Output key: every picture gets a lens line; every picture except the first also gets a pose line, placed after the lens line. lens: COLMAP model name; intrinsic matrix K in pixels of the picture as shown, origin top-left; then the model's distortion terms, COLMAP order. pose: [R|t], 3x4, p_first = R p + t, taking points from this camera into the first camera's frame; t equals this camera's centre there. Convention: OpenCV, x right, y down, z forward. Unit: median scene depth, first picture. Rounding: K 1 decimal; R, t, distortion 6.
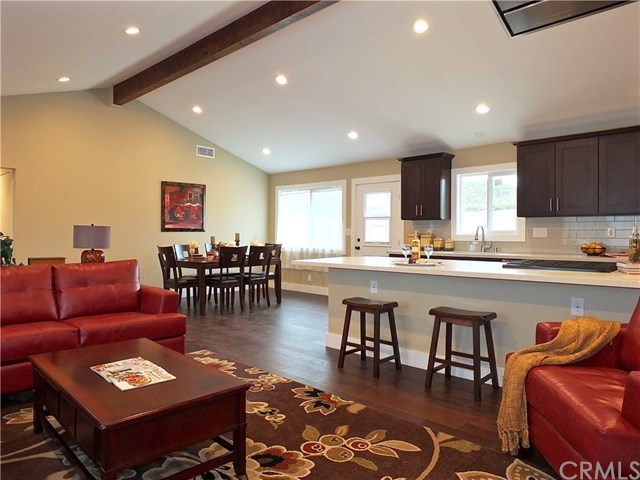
lens RADIAL K [[449.5, 0, 322.6], [0, 449.5, 236.6], [0, 0, 1]] dist [-0.030426, 0.018244]
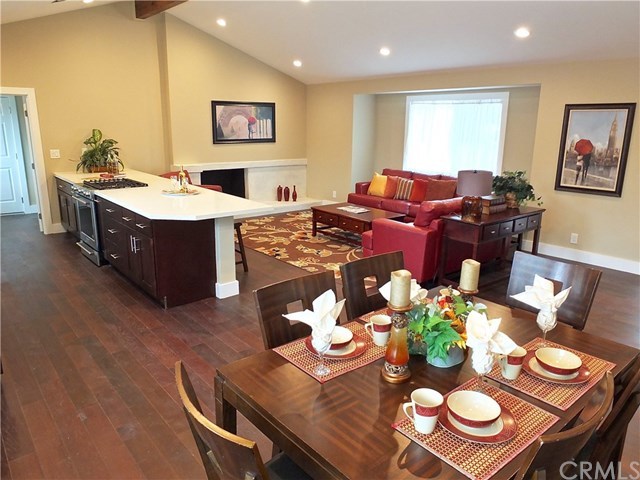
lens RADIAL K [[449.5, 0, 318.8], [0, 449.5, 246.8], [0, 0, 1]] dist [-0.030426, 0.018244]
pose [[-0.993440, -0.044435, 0.105368, -0.179419], [-0.014895, 0.963849, 0.266031, -0.074861], [-0.113380, 0.262717, -0.958188, 1.301548]]
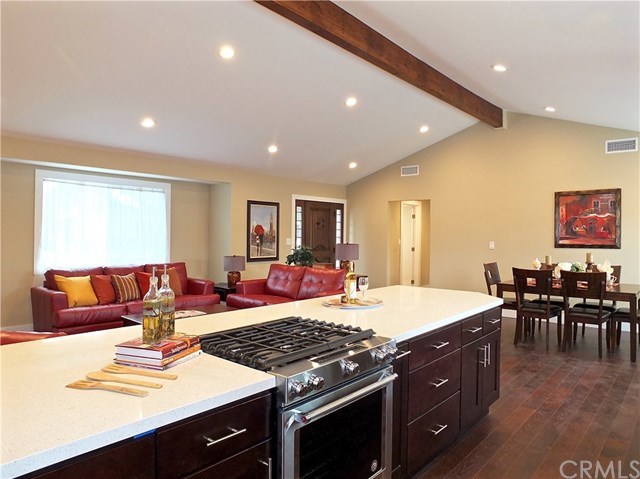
lens RADIAL K [[434.0, 0, 317.6], [0, 434.0, 240.8], [0, 0, 1]] dist [-0.034551, 0.020864]
pose [[0.035137, 0.012408, -0.999305, 0.565171], [-0.017983, 0.999769, 0.011782, -0.030313], [0.999221, 0.017557, 0.035352, 0.556670]]
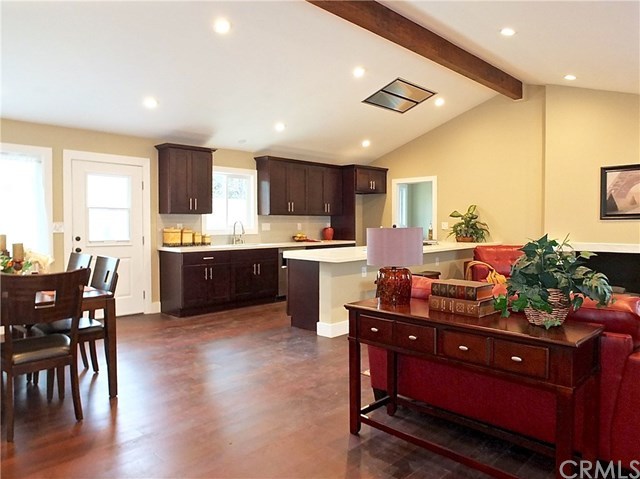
lens RADIAL K [[449.5, 0, 319.7], [0, 449.5, 245.7], [0, 0, 1]] dist [-0.030426, 0.018244]
pose [[0.011635, -0.050846, 0.998639, -0.719288], [0.009981, 0.998662, 0.050731, -0.015502], [-0.999882, 0.009377, 0.012127, 0.700319]]
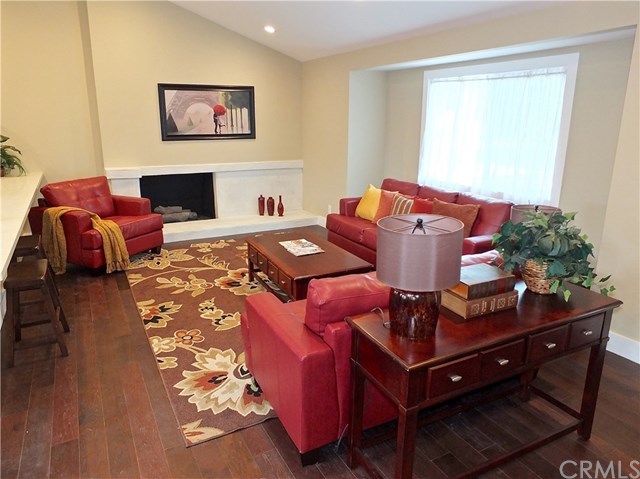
lens RADIAL K [[449.5, 0, 316.6], [0, 449.5, 236.8], [0, 0, 1]] dist [-0.030426, 0.018244]
pose [[-0.949343, -0.090722, 0.300860, -0.350863], [-0.009442, 0.965222, 0.261260, -0.069197], [-0.314099, 0.245185, -0.917184, 0.897980]]
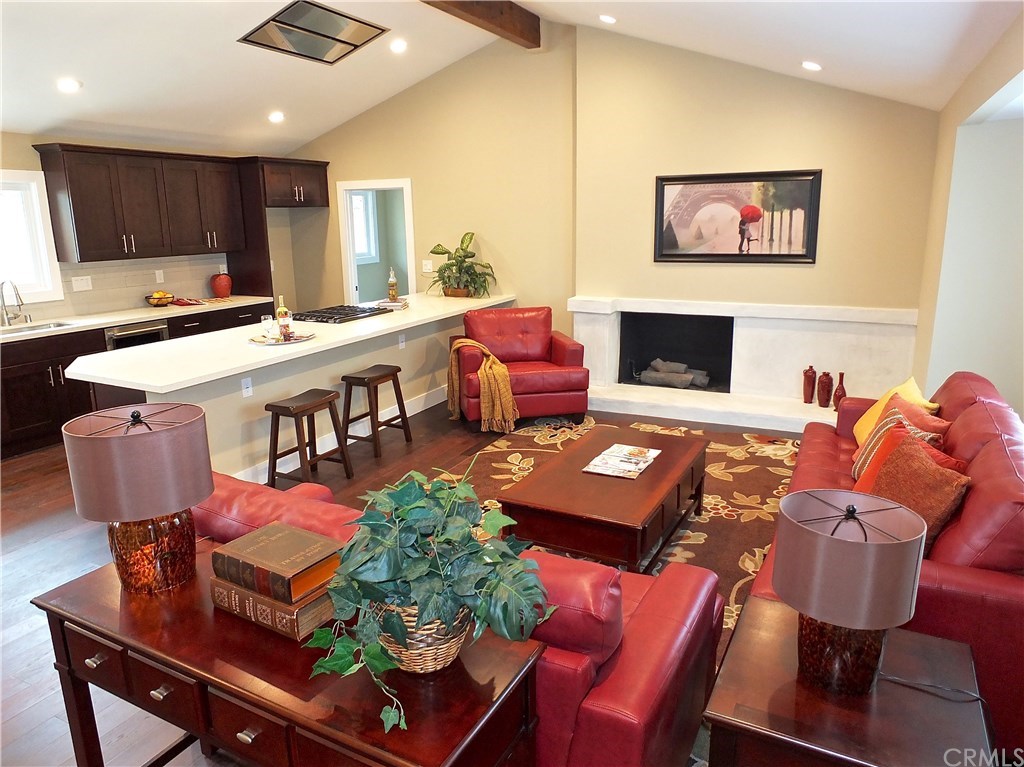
lens RADIAL K [[694.4, 0, 501.2], [0, 694.4, 386.5], [0, 0, 1]] dist [-0.034551, 0.020864]
pose [[-0.286689, -0.222131, 0.931916, -0.610595], [0.018423, 0.971290, 0.237184, -0.079272], [-0.957847, 0.085166, -0.274366, 0.581889]]
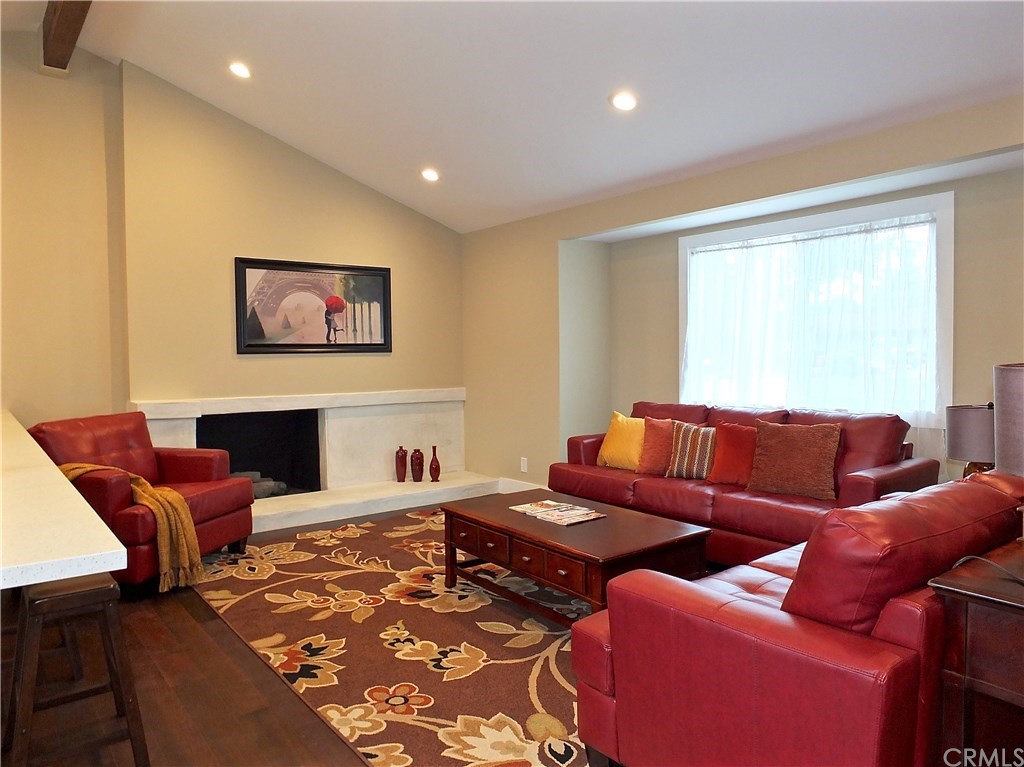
lens RADIAL K [[694.4, 0, 511.8], [0, 694.4, 385.4], [0, 0, 1]] dist [-0.034551, 0.020864]
pose [[-0.990411, 0.000108, 0.138155, -0.187225], [0.006764, 0.998839, 0.047706, -0.016586], [-0.137990, 0.048183, -0.989261, 0.865057]]
